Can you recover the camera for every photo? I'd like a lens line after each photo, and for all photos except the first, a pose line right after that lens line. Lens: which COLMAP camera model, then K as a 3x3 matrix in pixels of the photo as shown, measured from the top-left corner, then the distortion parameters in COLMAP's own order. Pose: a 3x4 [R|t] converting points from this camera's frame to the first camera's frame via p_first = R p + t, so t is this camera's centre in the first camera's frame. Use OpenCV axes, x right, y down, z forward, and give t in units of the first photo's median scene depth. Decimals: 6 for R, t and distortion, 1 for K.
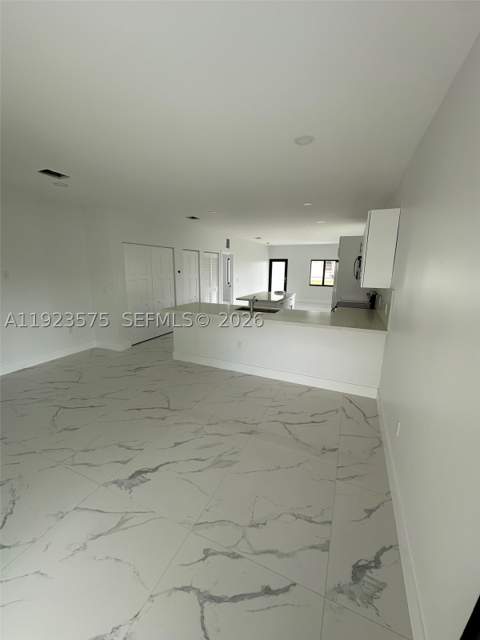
lens RADIAL K [[260.1, 0, 234.5], [0, 260.1, 304.6], [0, 0, 1]] dist [0.001914, 0.000042]
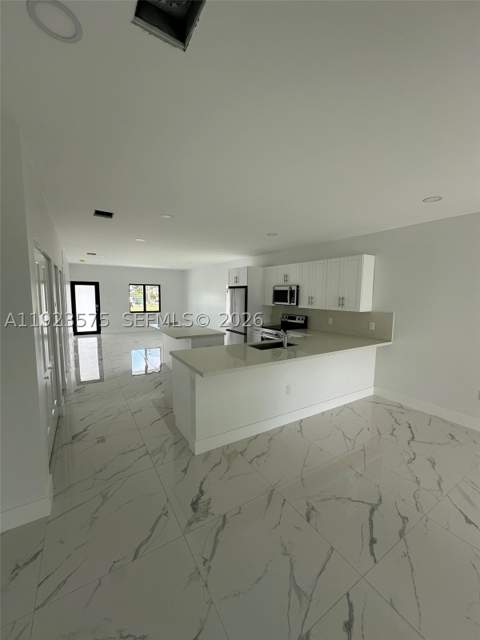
lens RADIAL K [[254.5, 0, 239.7], [0, 254.5, 319.3], [0, 0, 1]] dist [-0.001673, 0.000017]
pose [[0.549595, -0.088338, 0.830747, -0.694243], [0.111956, 0.993212, 0.031548, -0.111588], [-0.827896, 0.075668, 0.555755, 0.629935]]
